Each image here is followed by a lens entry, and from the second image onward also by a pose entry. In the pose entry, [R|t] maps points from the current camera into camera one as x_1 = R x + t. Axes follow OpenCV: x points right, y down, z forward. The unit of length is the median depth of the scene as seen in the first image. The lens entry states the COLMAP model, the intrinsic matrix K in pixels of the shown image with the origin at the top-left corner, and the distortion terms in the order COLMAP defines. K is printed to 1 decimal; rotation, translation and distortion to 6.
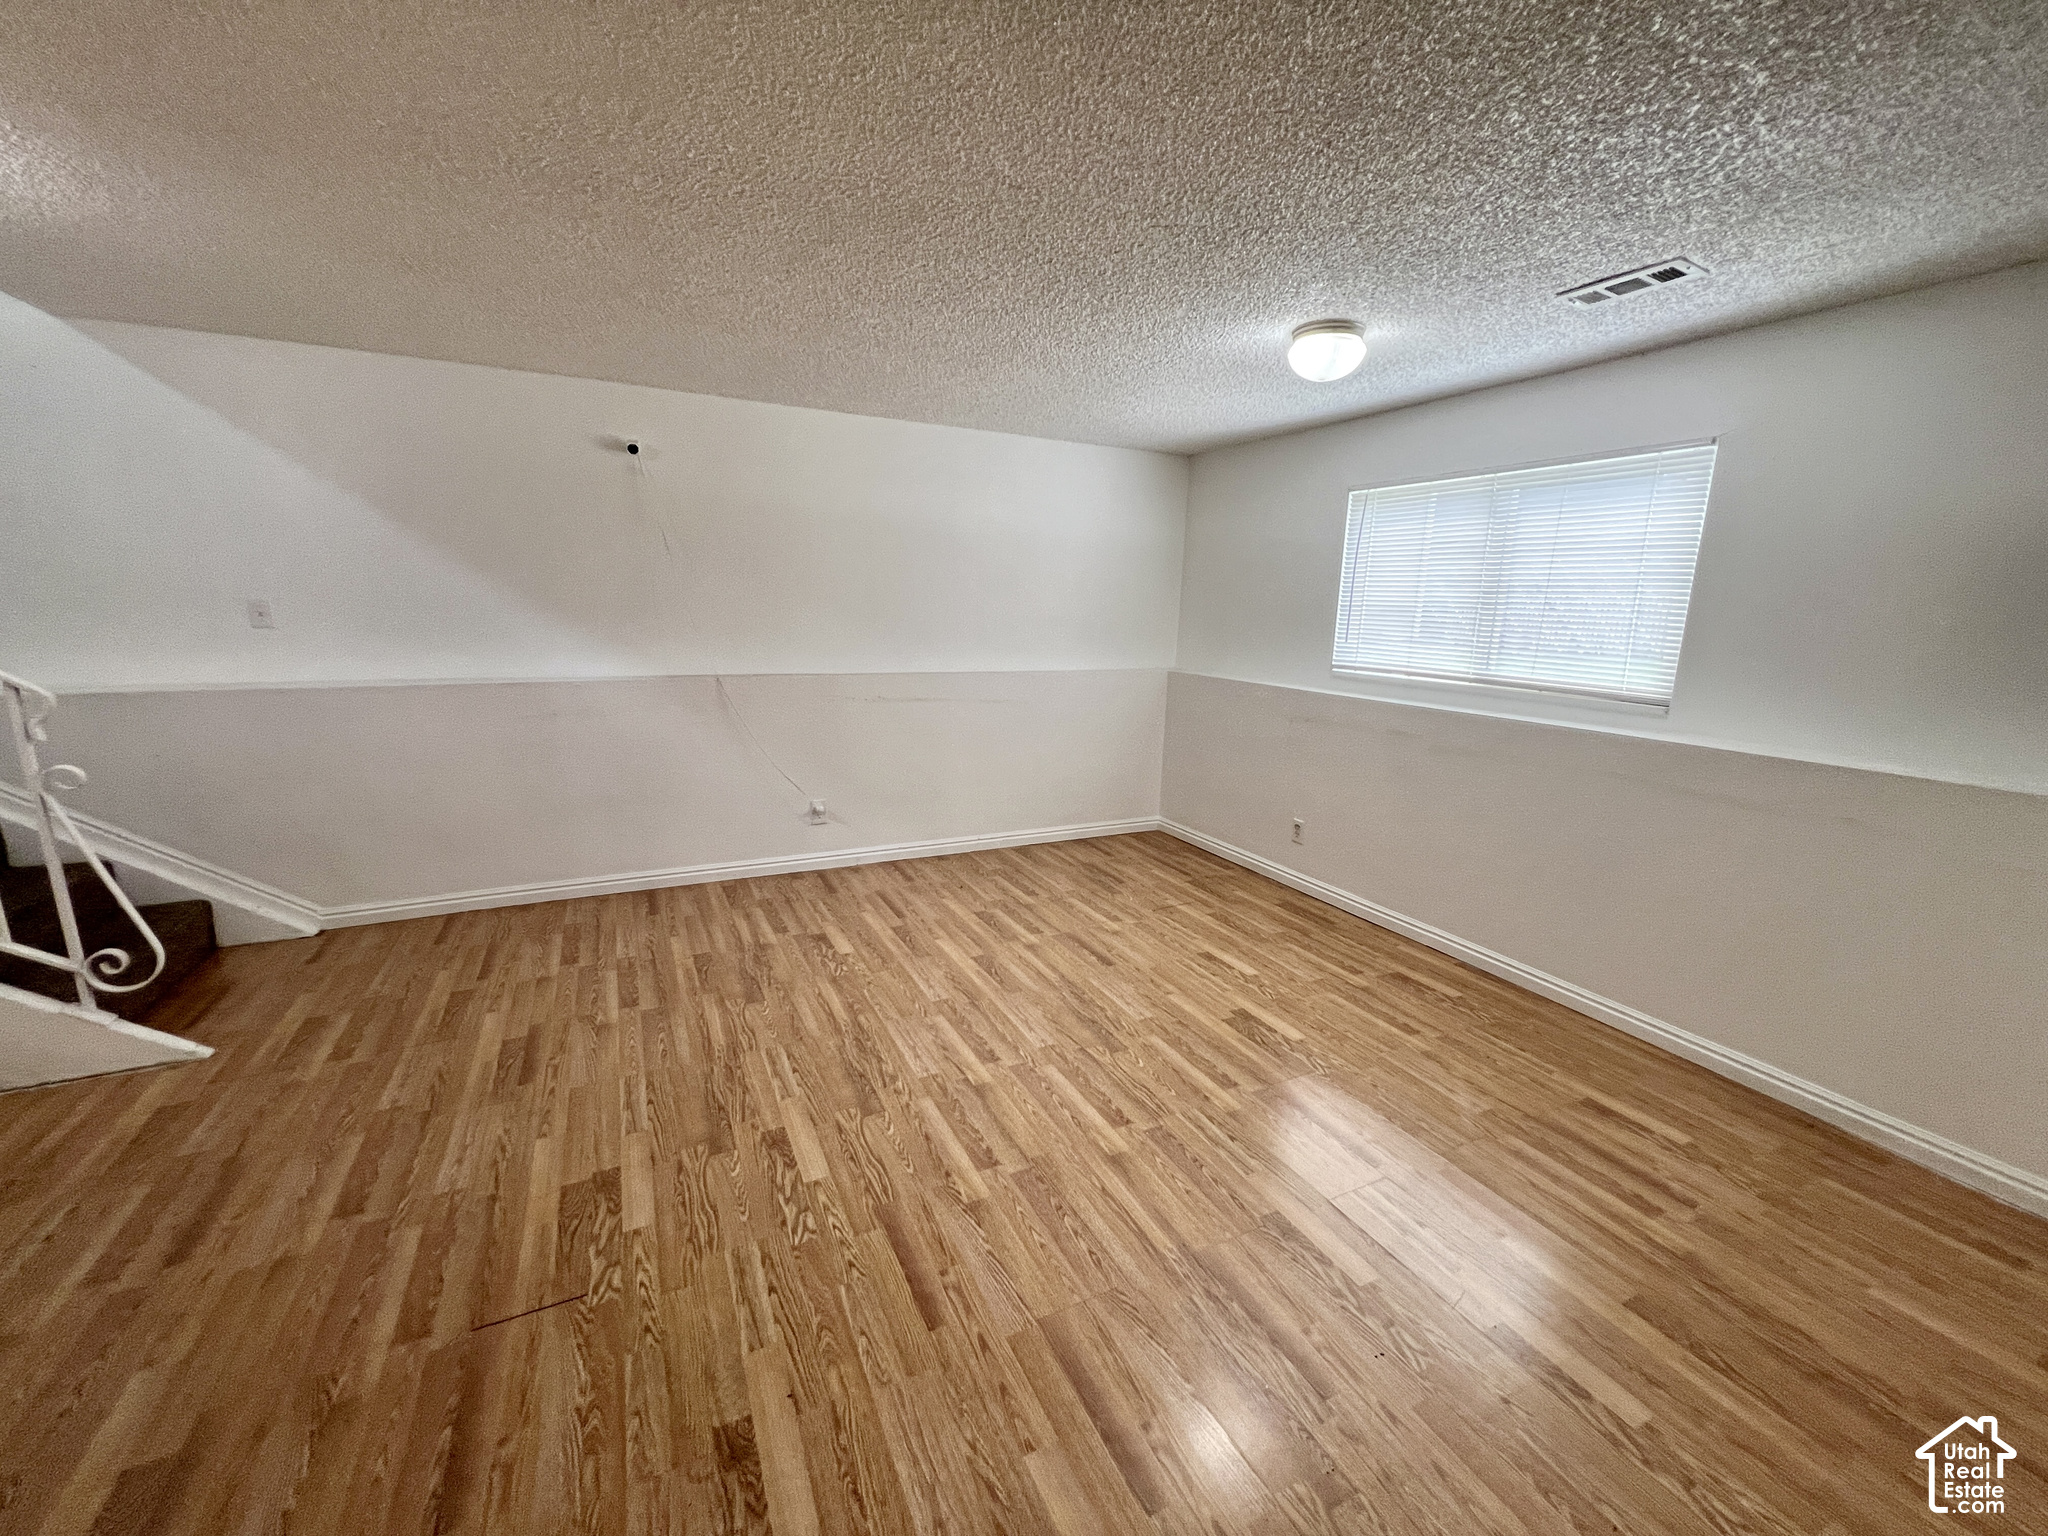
lens RADIAL K [[812.7, 0, 1023.2], [0, 812.7, 767.4], [0, 0, 1]] dist [0.001914, 0.000106]
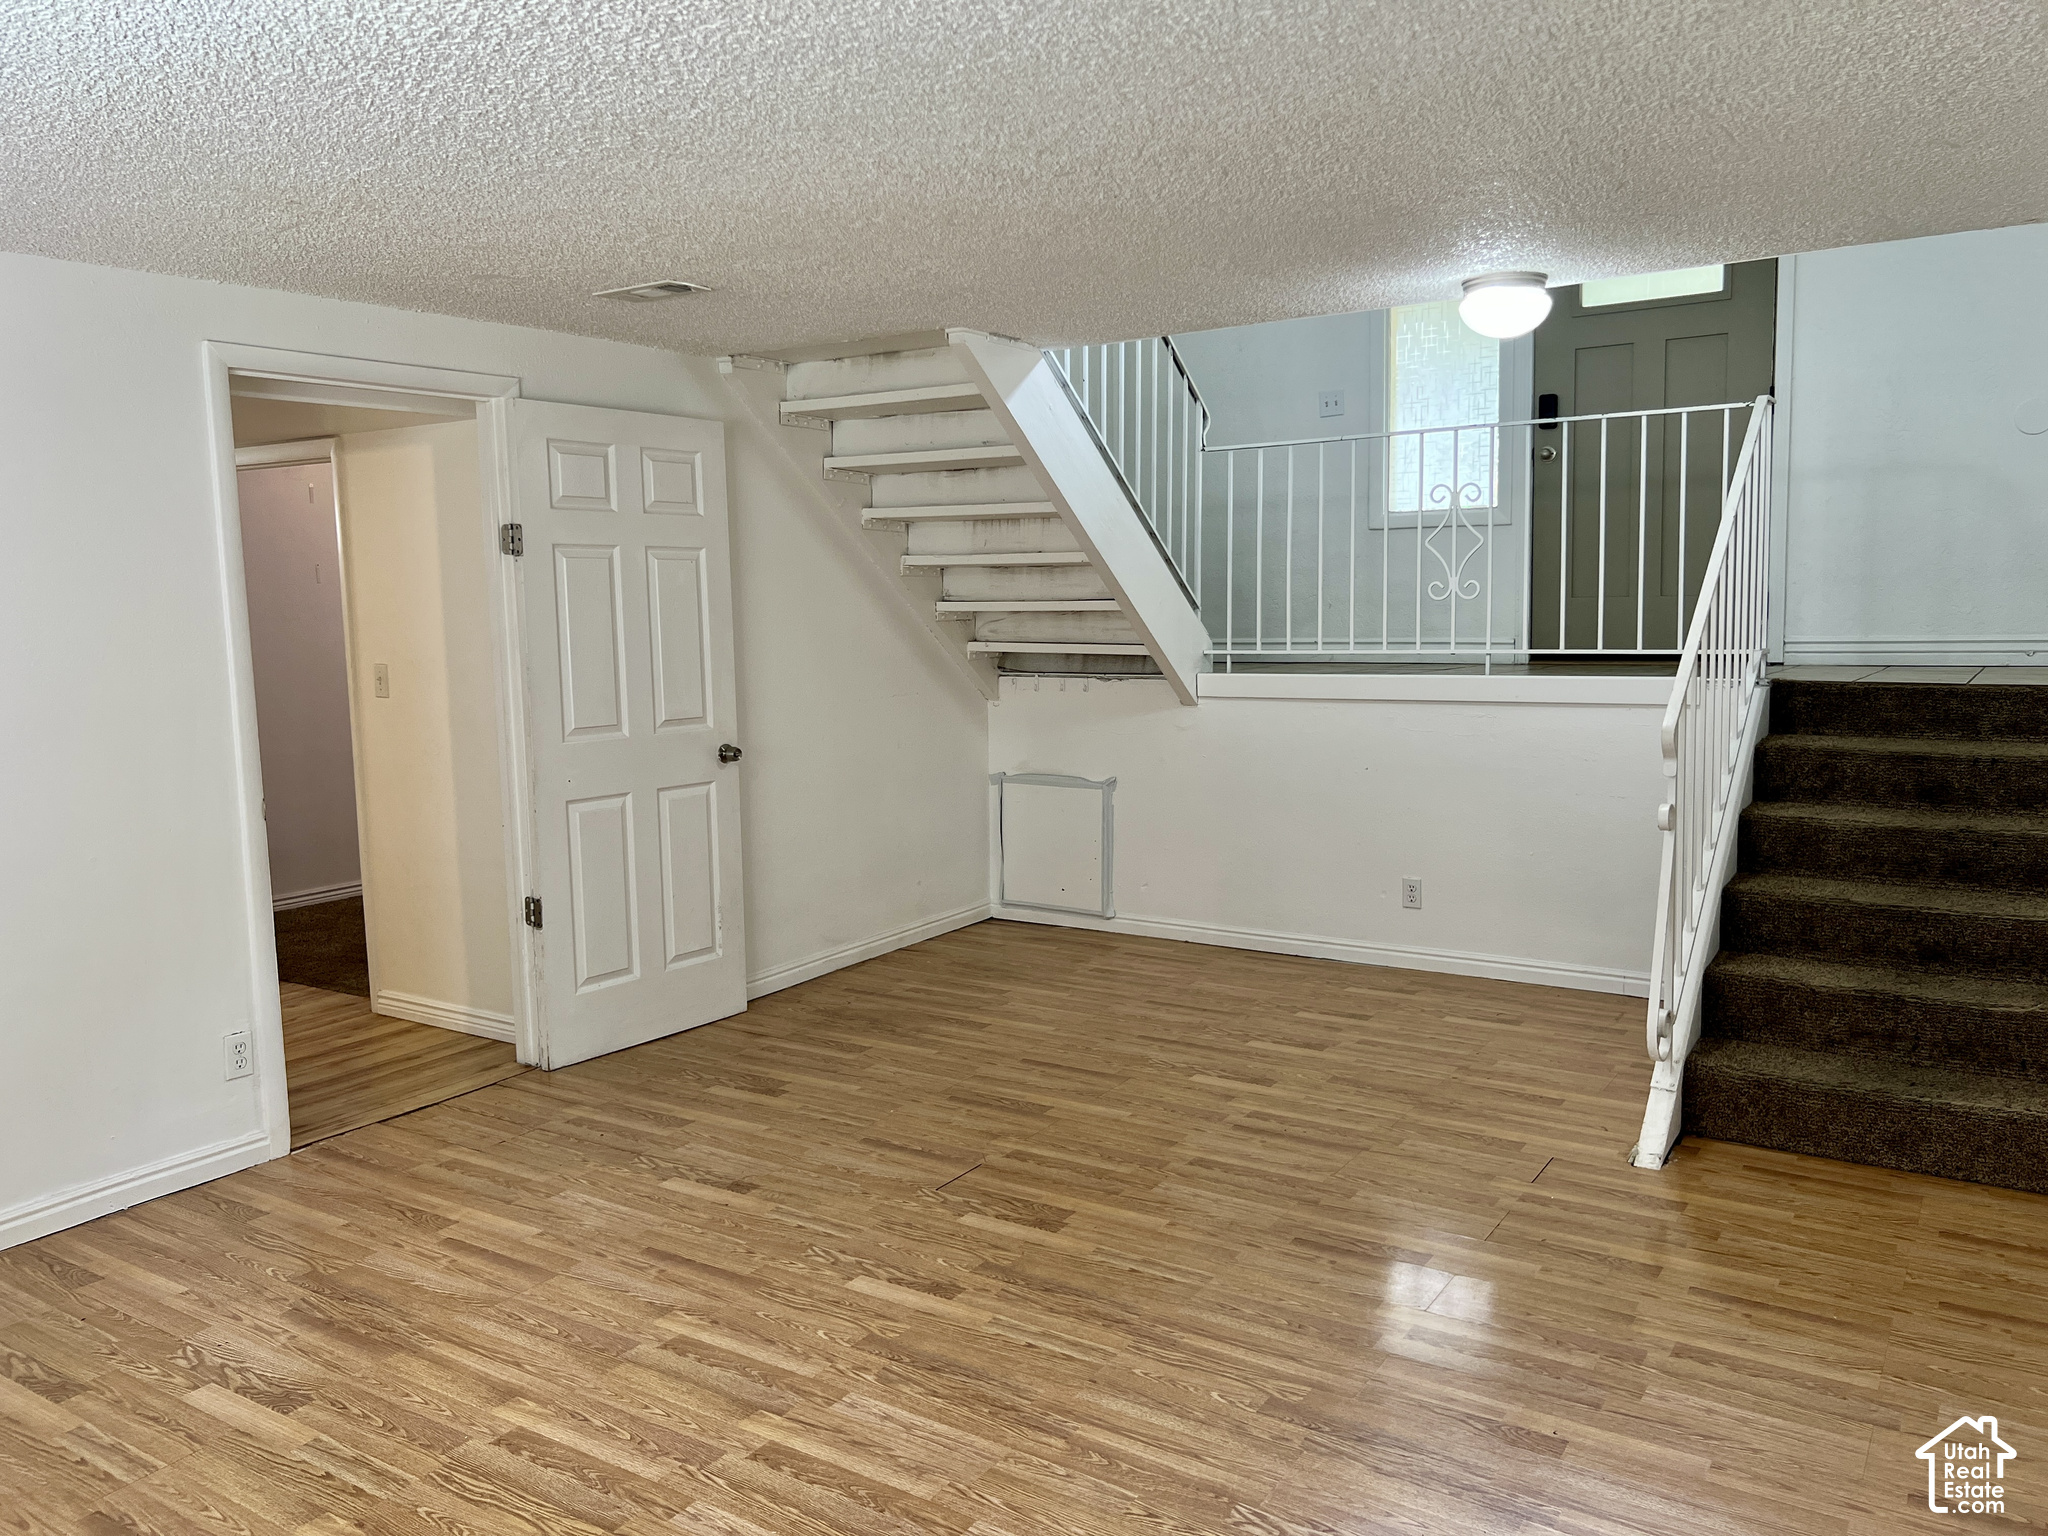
lens RADIAL K [[1555.7, 0, 1026.5], [0, 1555.7, 766.2], [0, 0, 1]] dist [-0.015511, -0.003221]
pose [[-0.862596, 0.051194, -0.503297, 0.377649], [-0.107314, 0.953709, 0.280932, -0.486475], [0.494380, 0.296342, -0.817172, 2.166308]]
